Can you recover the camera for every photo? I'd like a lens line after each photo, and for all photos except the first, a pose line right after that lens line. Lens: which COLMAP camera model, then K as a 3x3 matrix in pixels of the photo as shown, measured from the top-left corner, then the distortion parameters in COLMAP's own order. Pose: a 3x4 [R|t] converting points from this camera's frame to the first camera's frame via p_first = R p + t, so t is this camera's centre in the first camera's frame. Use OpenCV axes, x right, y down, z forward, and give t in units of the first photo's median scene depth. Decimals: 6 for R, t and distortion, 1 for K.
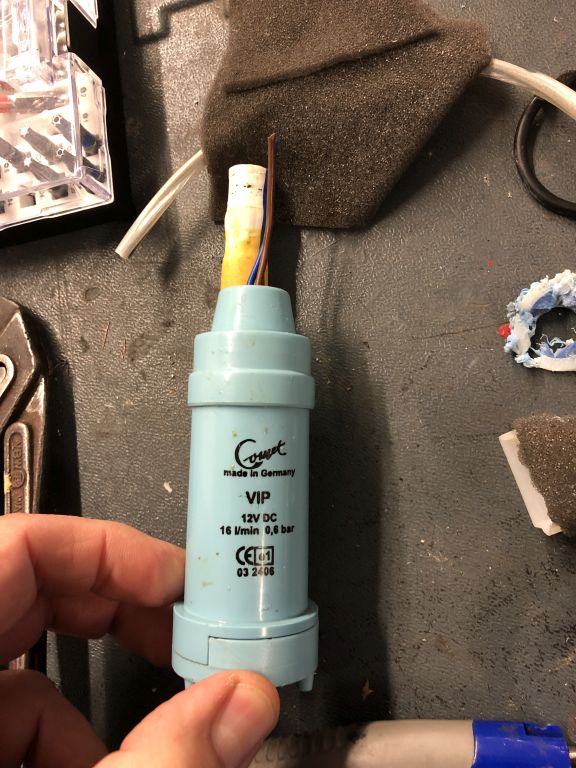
lens RADIAL K [[647.5, 0, 288.0], [0, 647.5, 384.0], [0, 0, 1]] dist [-0.017341, -0.004959]
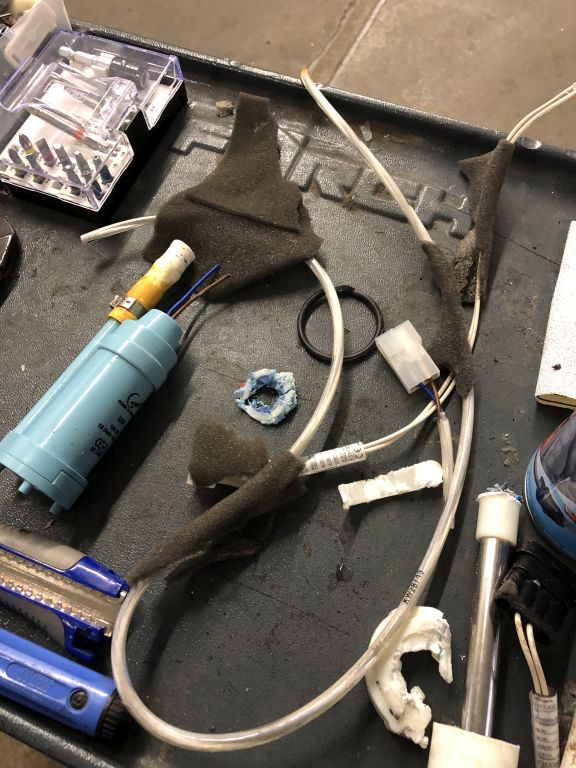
lens RADIAL K [[647.5, 0, 288.0], [0, 647.5, 384.0], [0, 0, 1]] dist [-0.017341, -0.004959]
pose [[0.846592, 0.531831, 0.020926, 0.363527], [-0.515446, 0.829040, -0.216811, 0.208524], [-0.132655, 0.172765, 0.975989, -0.659492]]
